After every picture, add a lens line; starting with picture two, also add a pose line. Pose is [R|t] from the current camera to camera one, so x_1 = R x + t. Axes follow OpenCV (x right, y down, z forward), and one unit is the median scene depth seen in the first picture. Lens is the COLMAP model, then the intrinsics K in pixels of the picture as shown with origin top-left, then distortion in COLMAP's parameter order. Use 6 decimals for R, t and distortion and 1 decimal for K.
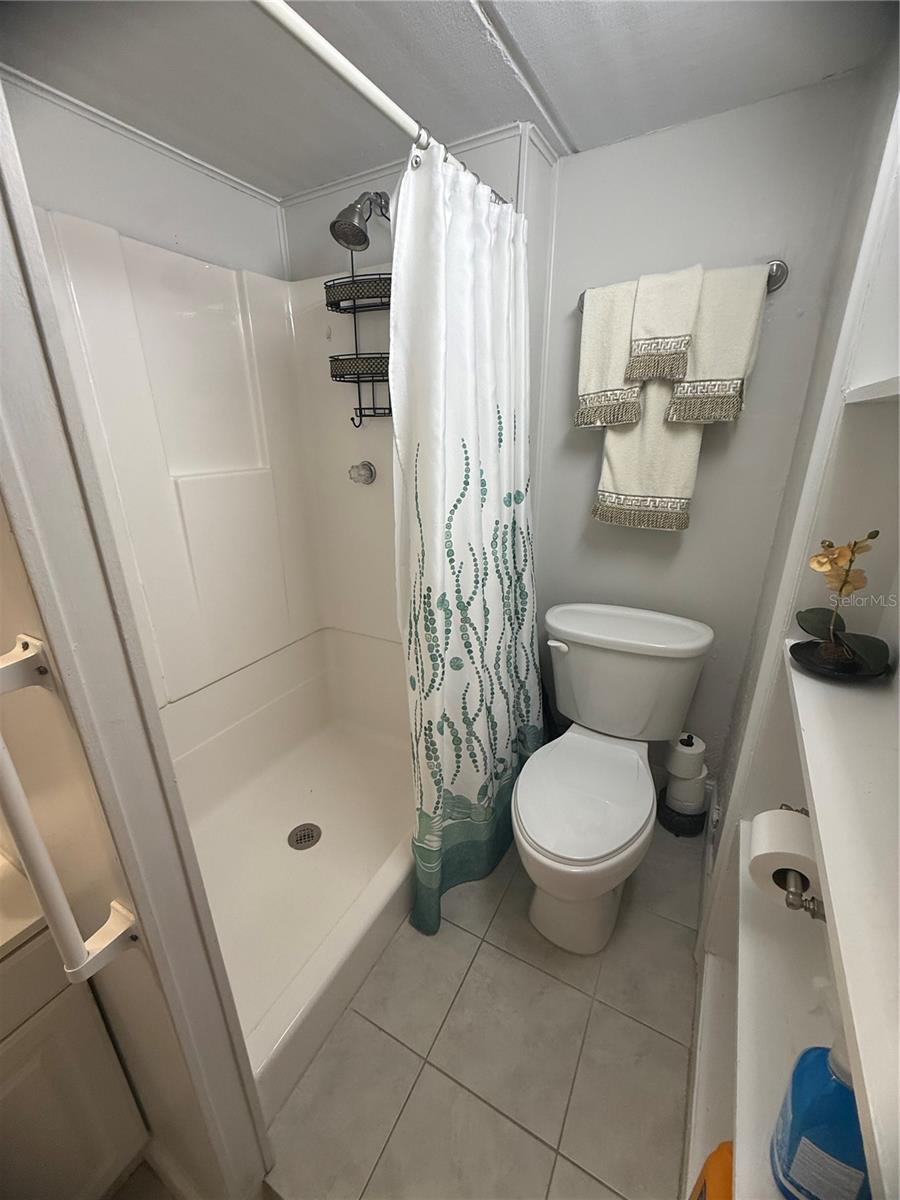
lens RADIAL K [[474.2, 0, 447.2], [0, 474.2, 599.7], [0, 0, 1]] dist [-0.001303, -0.000266]
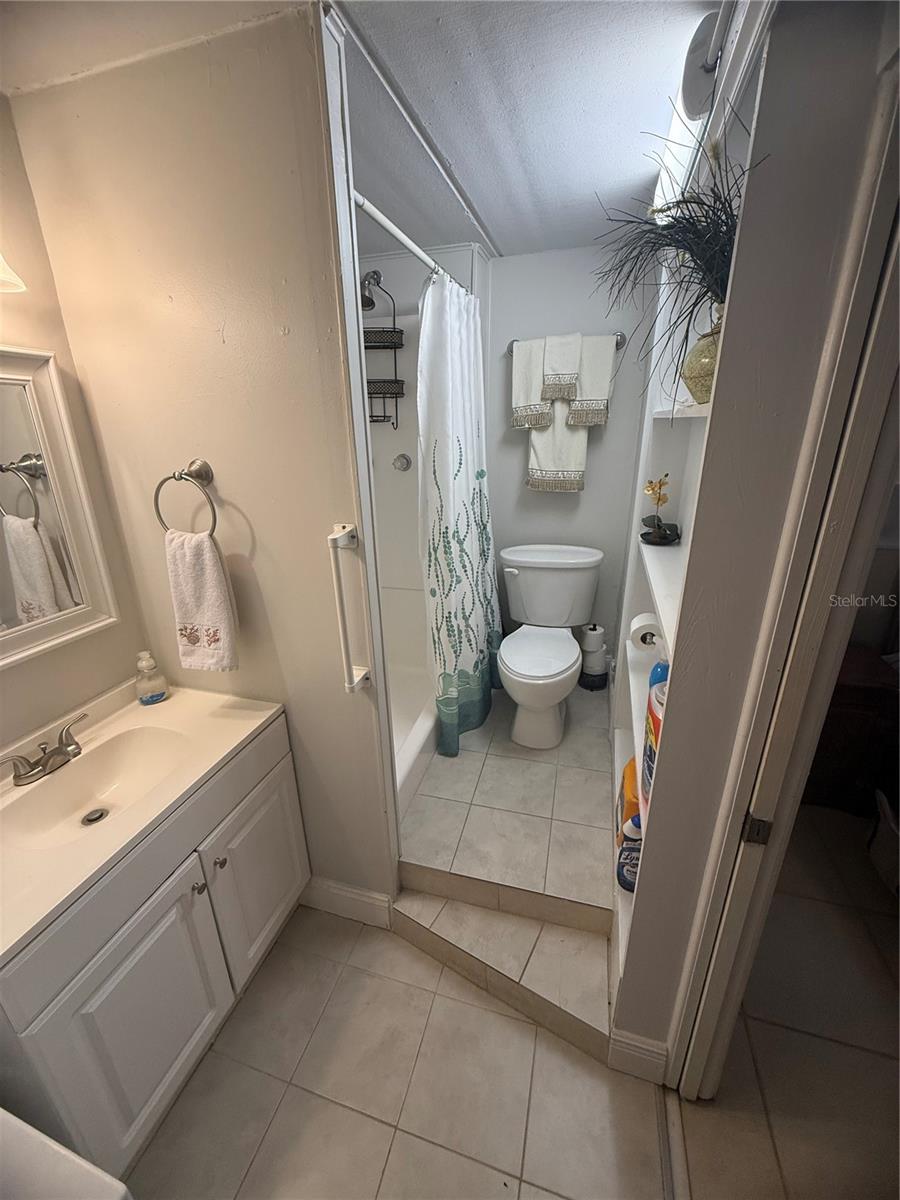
lens RADIAL K [[474.2, 0, 447.2], [0, 474.2, 599.7], [0, 0, 1]] dist [-0.001303, -0.000266]
pose [[0.974256, -0.084933, 0.208836, -0.342633], [0.084195, 0.996372, 0.012438, 0.176145], [-0.209134, 0.005465, 0.977872, -0.523817]]
